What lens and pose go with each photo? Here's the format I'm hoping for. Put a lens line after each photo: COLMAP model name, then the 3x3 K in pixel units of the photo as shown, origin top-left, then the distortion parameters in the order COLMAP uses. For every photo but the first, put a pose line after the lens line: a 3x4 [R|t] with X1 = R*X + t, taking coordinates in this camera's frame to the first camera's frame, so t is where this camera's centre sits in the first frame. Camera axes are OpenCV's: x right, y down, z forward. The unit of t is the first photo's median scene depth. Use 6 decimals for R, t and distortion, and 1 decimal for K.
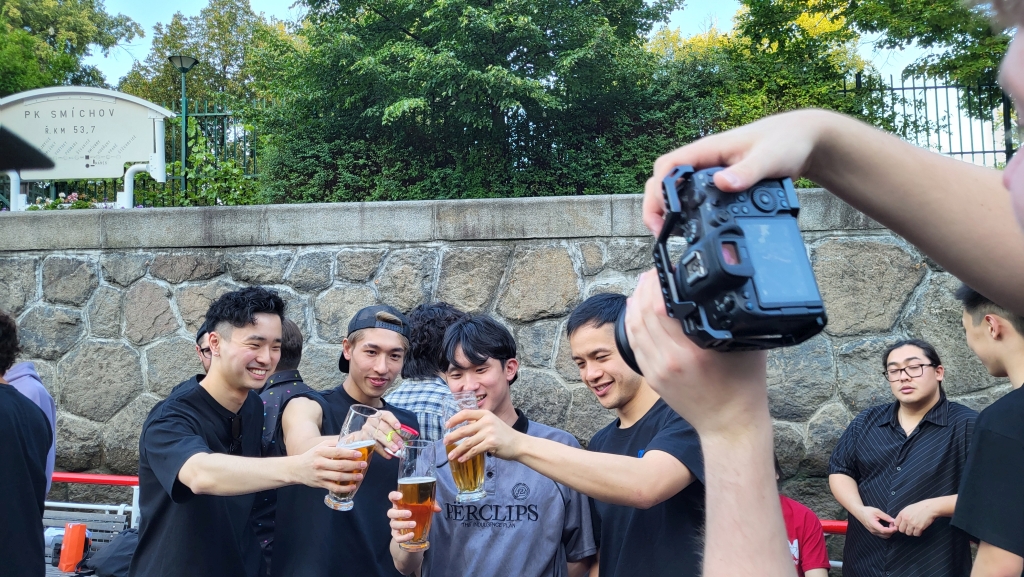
lens RADIAL K [[791.2, 0, 512.0], [0, 791.2, 288.5], [0, 0, 1]] dist [0.023989, 0.000616]
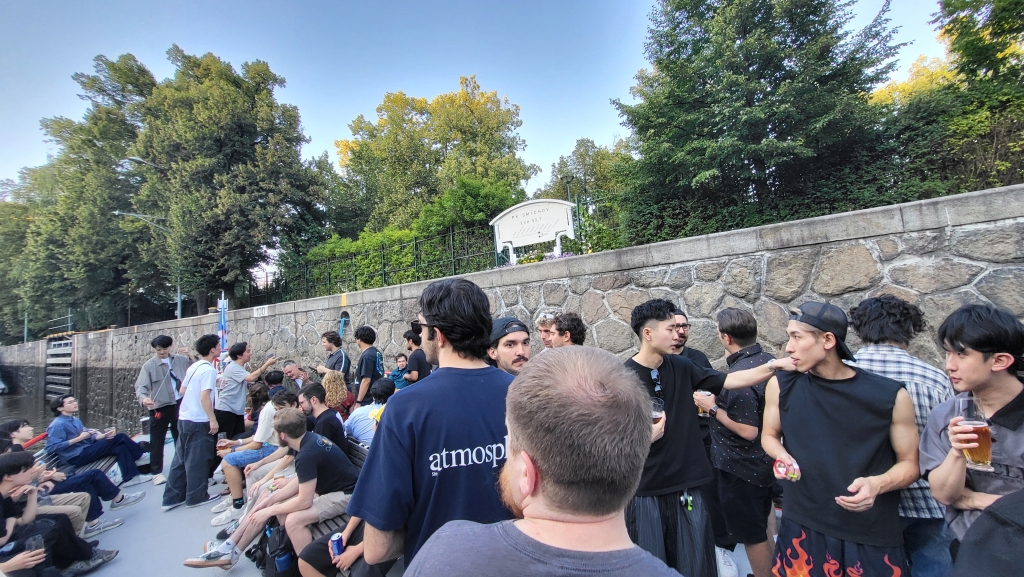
lens RADIAL K [[403.4, 0, 530.9], [0, 403.4, 280.1], [0, 0, 1]] dist [0.000566, 0.000291]
pose [[0.896409, -0.102768, -0.431149, -0.159921], [0.104690, 0.994317, -0.019340, -0.032336], [0.430687, -0.027801, 0.902073, 0.037531]]
